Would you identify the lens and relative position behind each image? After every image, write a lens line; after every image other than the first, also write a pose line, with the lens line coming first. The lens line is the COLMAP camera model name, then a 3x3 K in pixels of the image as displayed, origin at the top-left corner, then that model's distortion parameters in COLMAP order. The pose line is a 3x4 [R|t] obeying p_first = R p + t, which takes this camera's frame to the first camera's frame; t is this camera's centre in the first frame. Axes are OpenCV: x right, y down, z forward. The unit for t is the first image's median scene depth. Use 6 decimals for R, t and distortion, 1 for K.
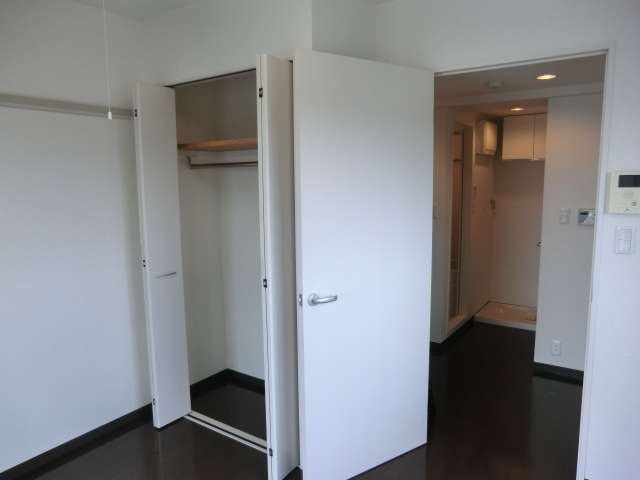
lens RADIAL K [[458.2, 0, 320.9], [0, 458.2, 240.9], [0, 0, 1]] dist [-0.029497, 0.001286]
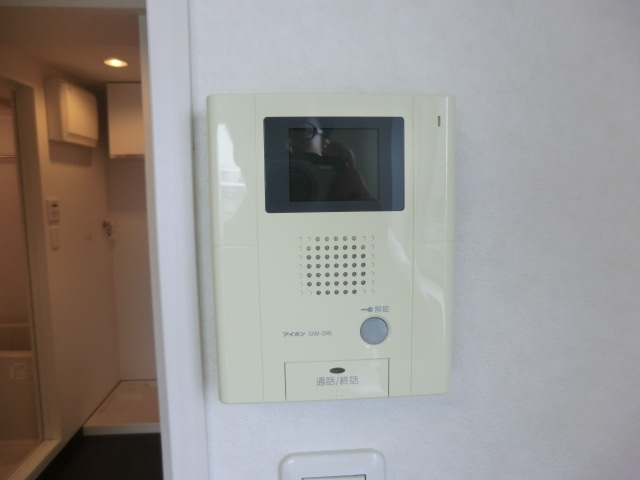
lens RADIAL K [[458.2, 0, 320.1], [0, 458.2, 239.5], [0, 0, 1]] dist [-0.029497, 0.001286]
pose [[0.788061, -0.067163, 0.611923, 0.253778], [0.084404, 0.996431, 0.000667, -0.047286], [-0.609784, 0.051123, 0.790917, 0.382184]]
